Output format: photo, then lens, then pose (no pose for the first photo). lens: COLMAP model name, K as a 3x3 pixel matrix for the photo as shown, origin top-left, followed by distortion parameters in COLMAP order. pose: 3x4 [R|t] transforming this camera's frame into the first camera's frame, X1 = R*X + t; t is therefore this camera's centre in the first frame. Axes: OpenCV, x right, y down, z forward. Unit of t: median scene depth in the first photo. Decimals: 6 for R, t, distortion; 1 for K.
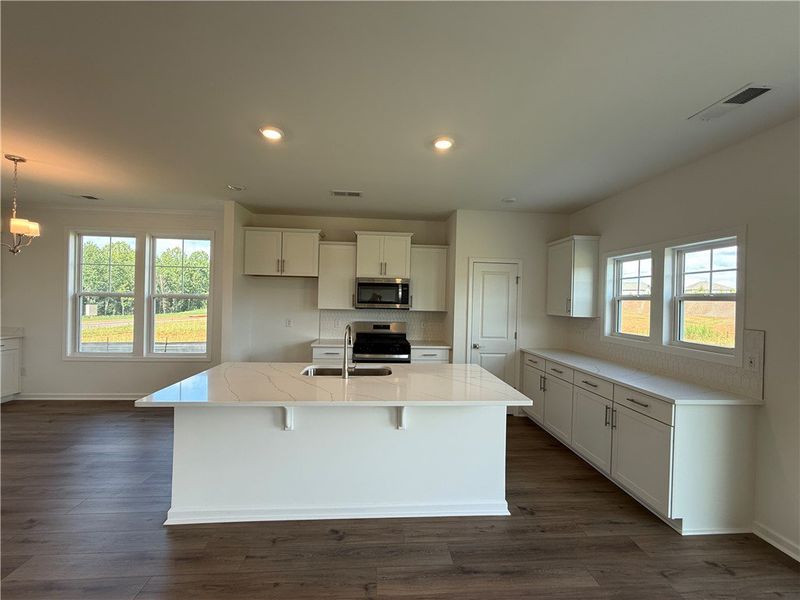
lens RADIAL K [[316.5, 0, 397.8], [0, 316.5, 301.4], [0, 0, 1]] dist [0.002993, -0.000284]
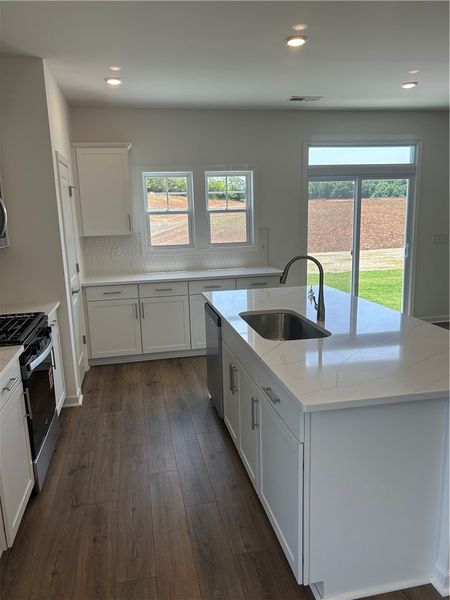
lens RADIAL K [[449.0, 0, 209.3], [0, 449.0, 314.2], [0, 0, 1]] dist [0.001789, -0.002447]
pose [[-0.115989, -0.240570, 0.963677, -0.952092], [0.033590, 0.968720, 0.245872, -0.049687], [-0.992682, 0.060888, -0.104280, 1.091771]]
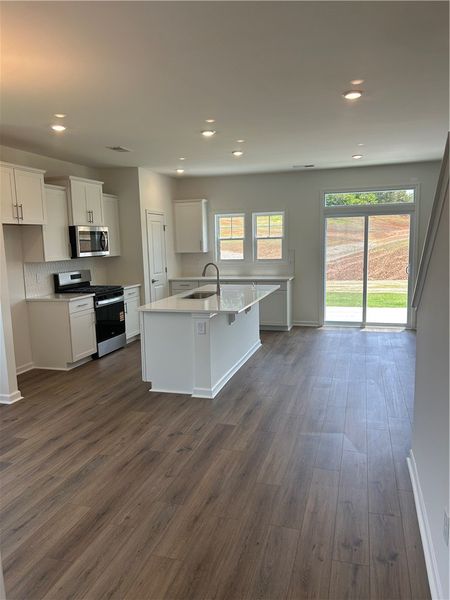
lens RADIAL K [[453.2, 0, 222.9], [0, 453.2, 305.8], [0, 0, 1]] dist [0.043963, -0.032497]
pose [[0.359512, -0.168711, 0.917762, -1.781996], [0.038225, 0.985357, 0.166163, -0.069025], [-0.932357, -0.024656, 0.360697, 0.112637]]
